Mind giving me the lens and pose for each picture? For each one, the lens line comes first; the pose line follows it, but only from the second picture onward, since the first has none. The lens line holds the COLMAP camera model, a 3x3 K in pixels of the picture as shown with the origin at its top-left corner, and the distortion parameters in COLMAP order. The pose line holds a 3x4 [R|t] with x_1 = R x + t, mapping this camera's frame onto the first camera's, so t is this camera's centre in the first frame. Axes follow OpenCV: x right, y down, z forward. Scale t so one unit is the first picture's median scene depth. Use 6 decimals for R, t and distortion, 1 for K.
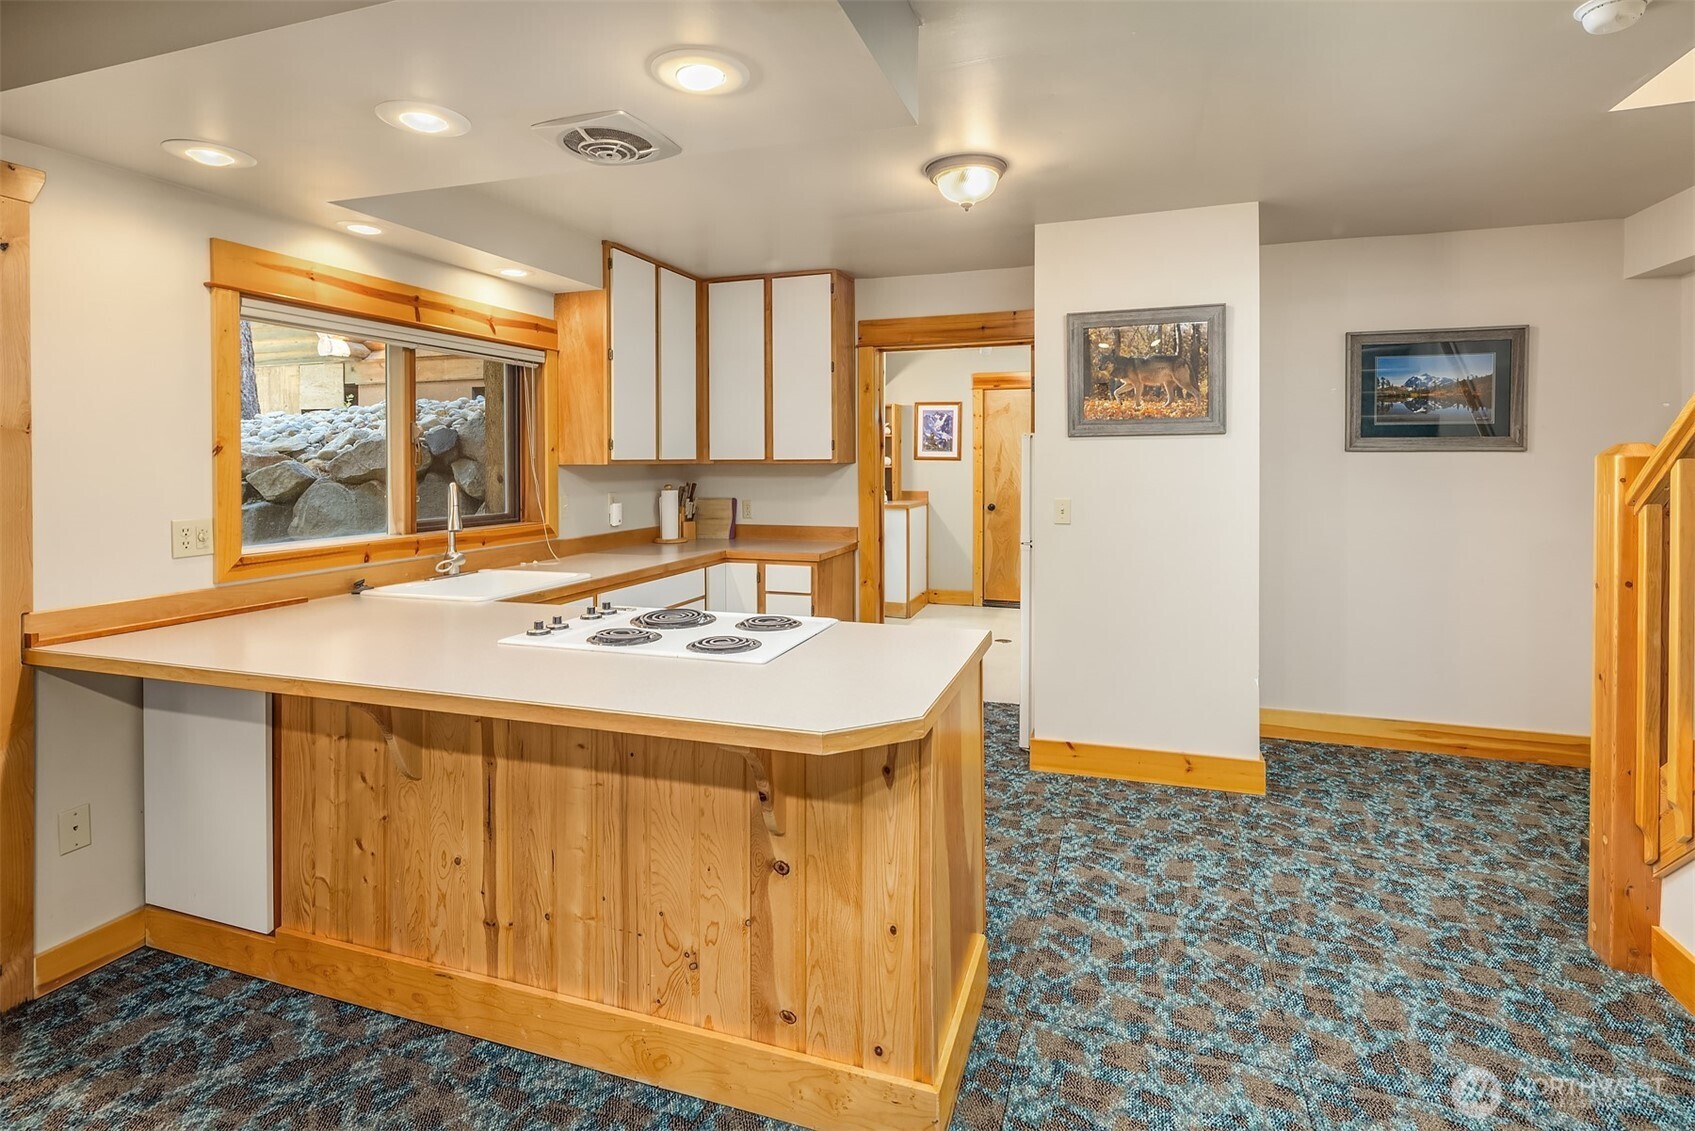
lens RADIAL K [[830.4, 0, 851.0], [0, 830.4, 474.3], [0, 0, 1]] dist [0.004965, -0.004723]
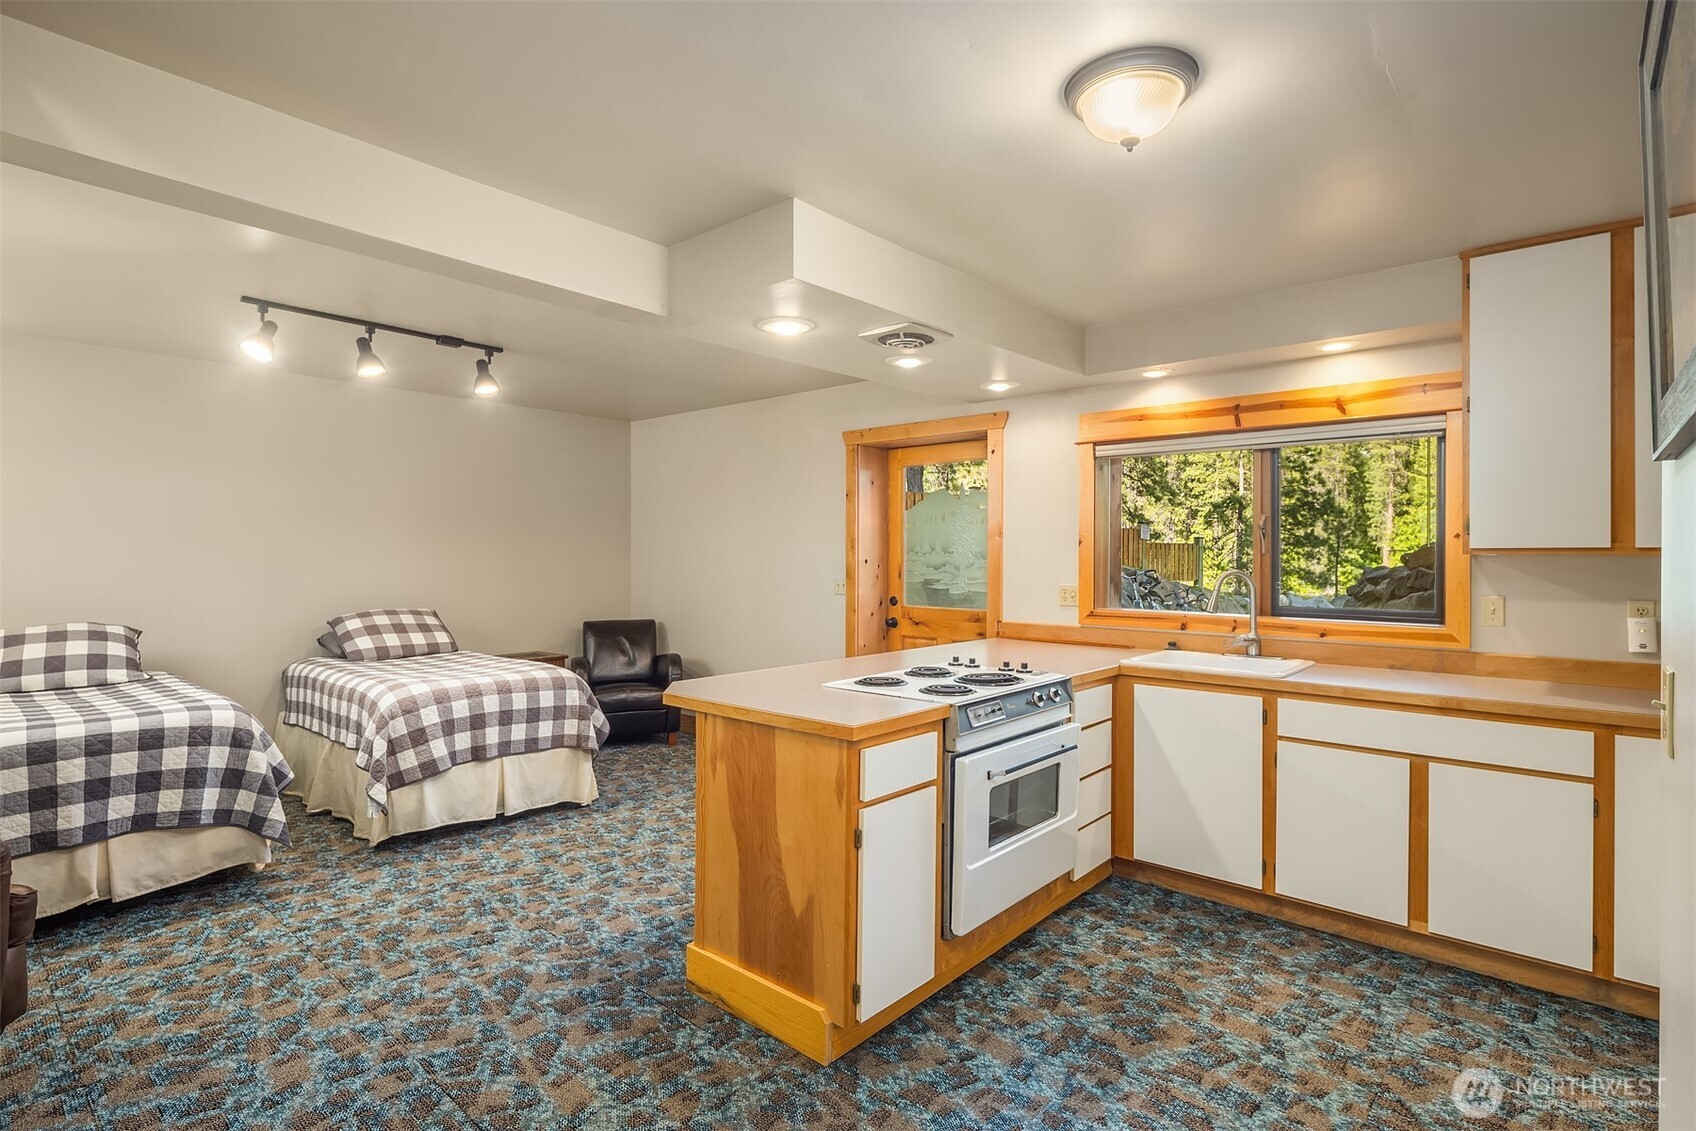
lens RADIAL K [[830.9, 0, 850.6], [0, 830.9, 554.4], [0, 0, 1]] dist [0.004965, -0.004723]
pose [[-0.384777, 0.001134, -0.923009, 1.157817], [-0.016733, 0.999826, 0.008203, -0.015652], [0.922858, 0.018601, -0.384691, 1.504933]]
